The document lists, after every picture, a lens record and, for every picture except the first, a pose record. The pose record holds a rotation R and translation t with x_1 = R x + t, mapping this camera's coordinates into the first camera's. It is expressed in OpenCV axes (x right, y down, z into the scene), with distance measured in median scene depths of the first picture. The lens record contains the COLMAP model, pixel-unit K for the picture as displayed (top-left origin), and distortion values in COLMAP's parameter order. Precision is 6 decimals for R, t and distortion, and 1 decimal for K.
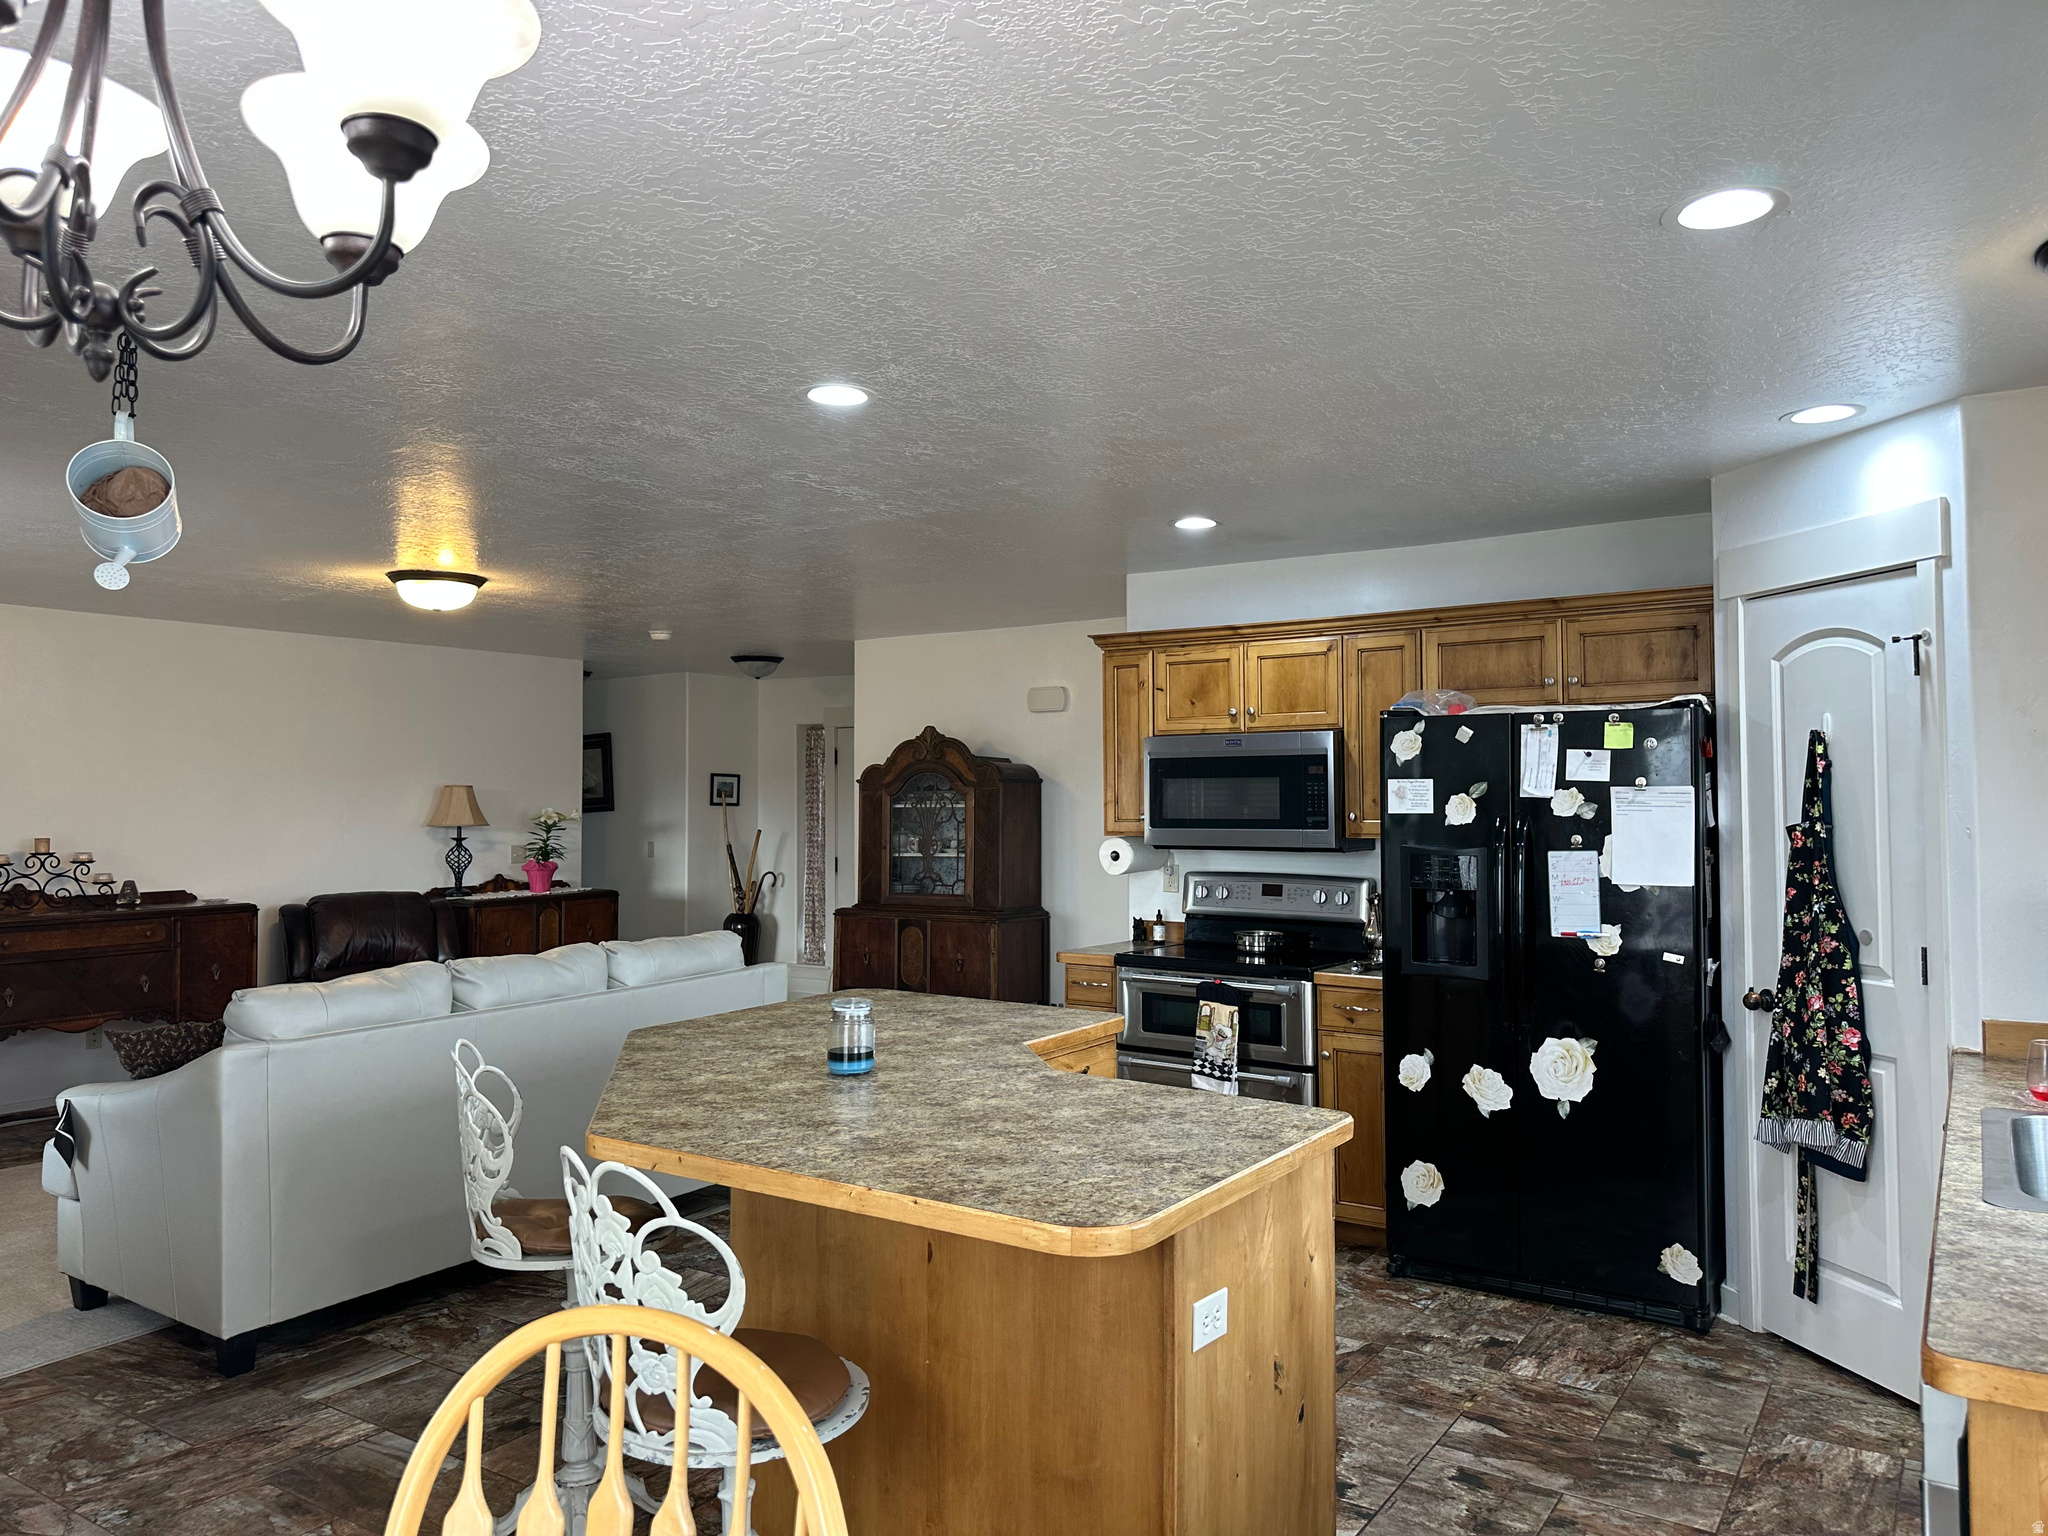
lens RADIAL K [[1440.9, 0, 1014.6], [0, 1440.9, 774.3], [0, 0, 1]] dist [0.076093, -0.087072]
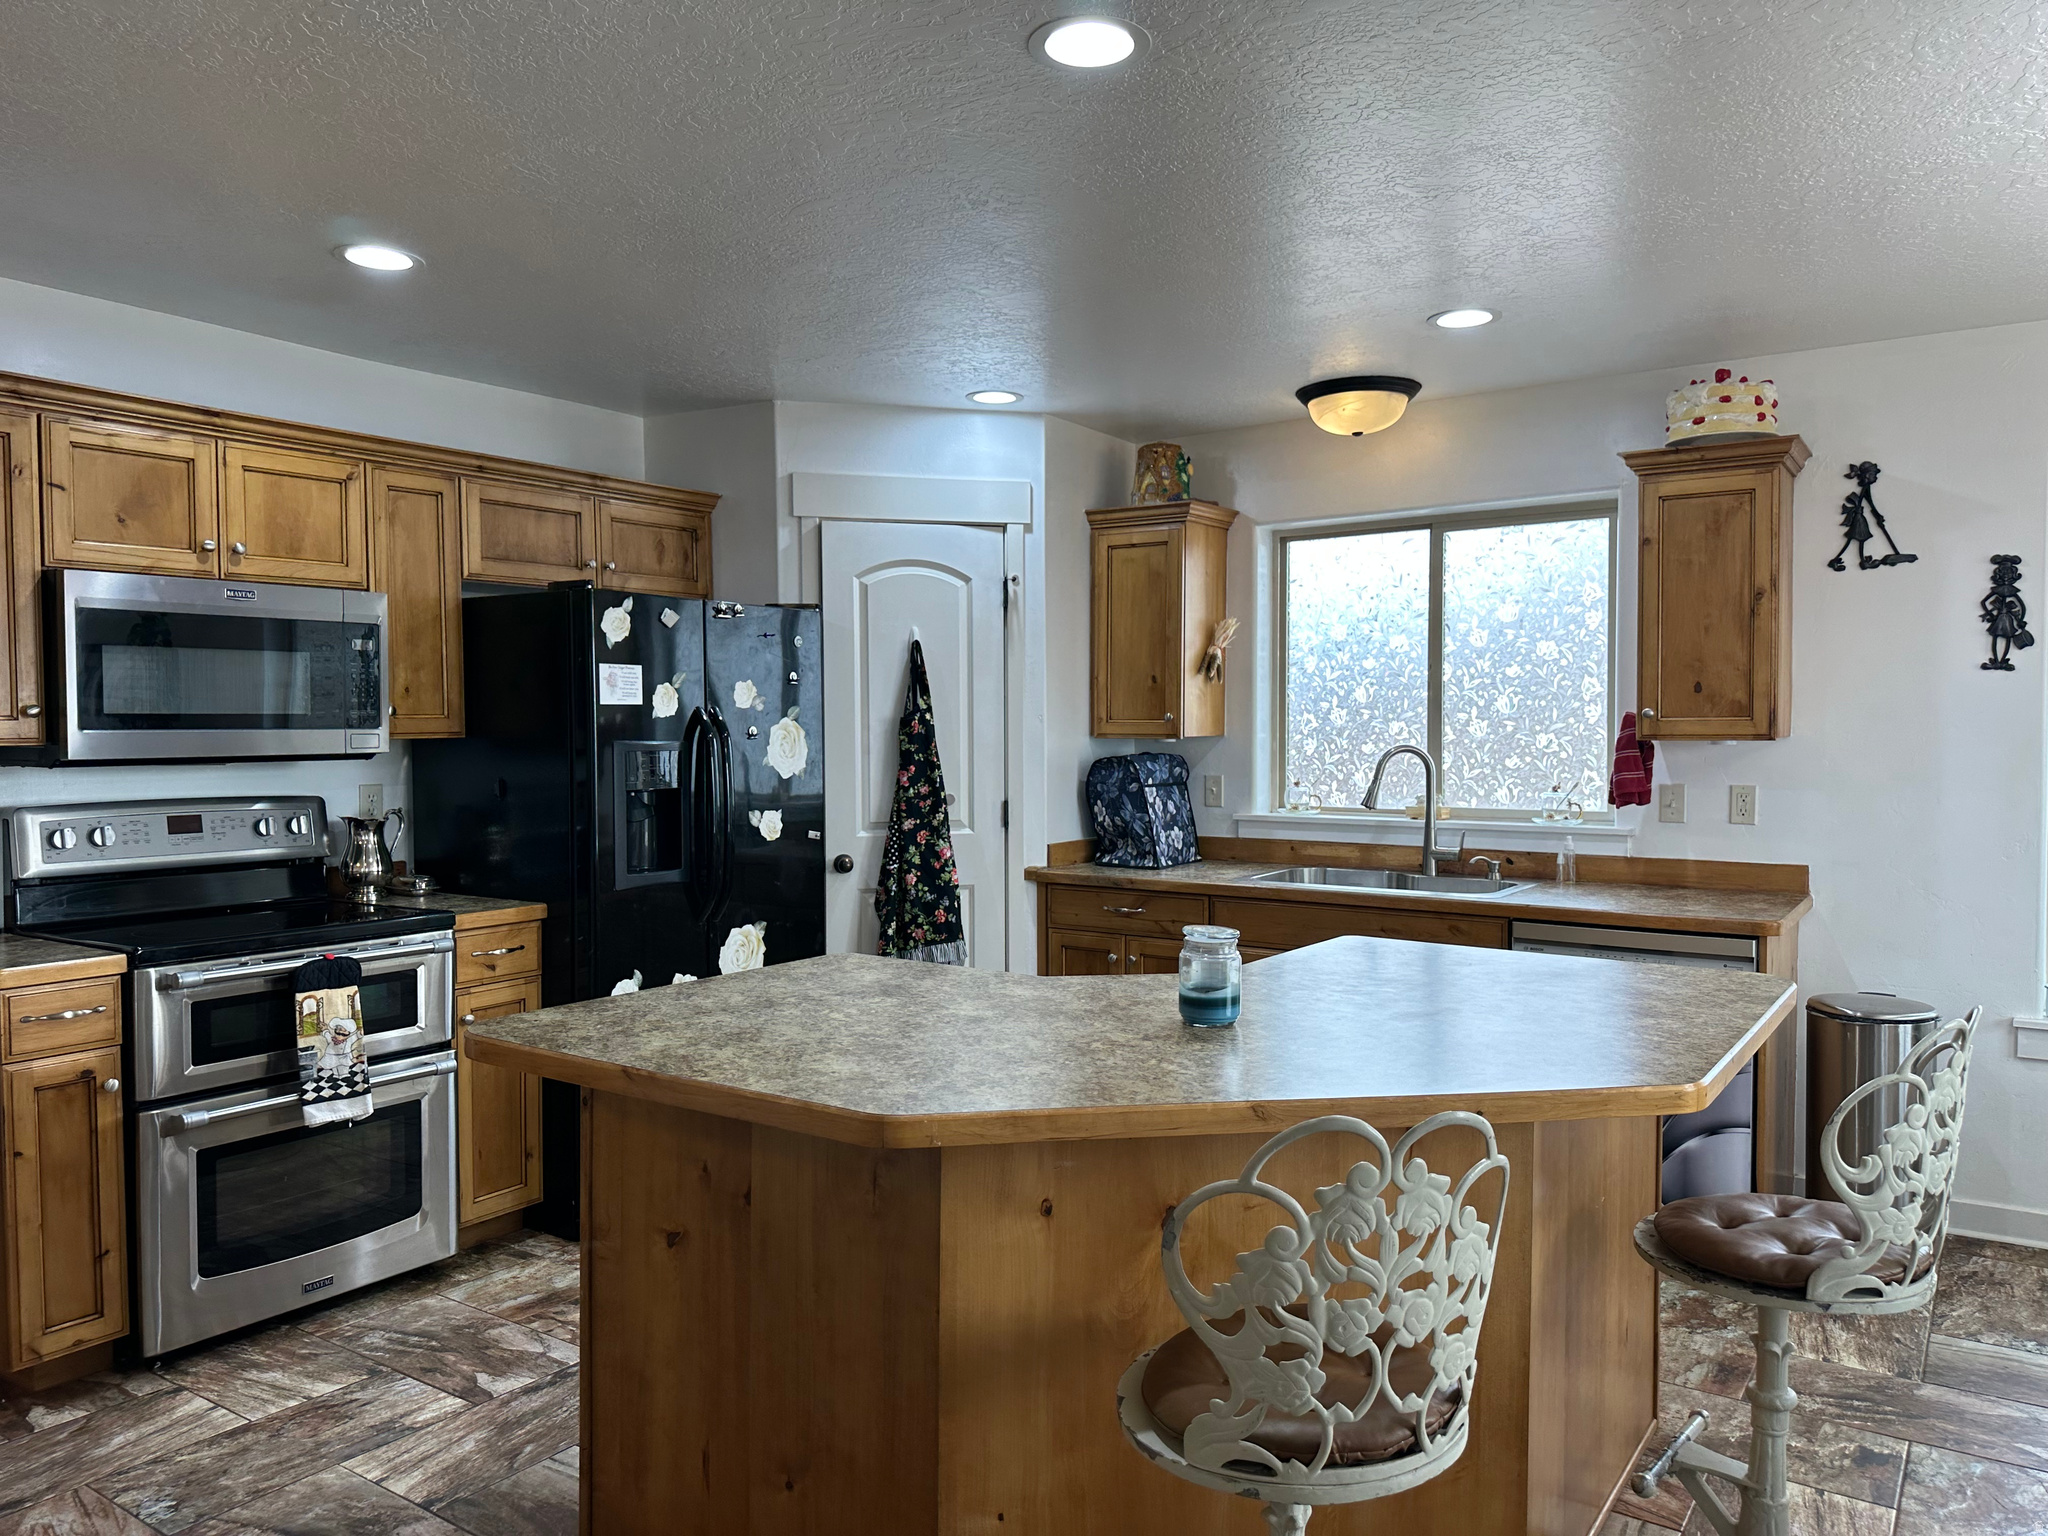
lens RADIAL K [[1440.9, 0, 1017.8], [0, 1440.9, 776.6], [0, 0, 1]] dist [0.076093, -0.087072]
pose [[-0.000975, -0.037886, 0.999282, -0.552763], [-0.018026, 0.999120, 0.037862, 0.031055], [-0.999837, -0.017977, -0.001658, 0.718628]]
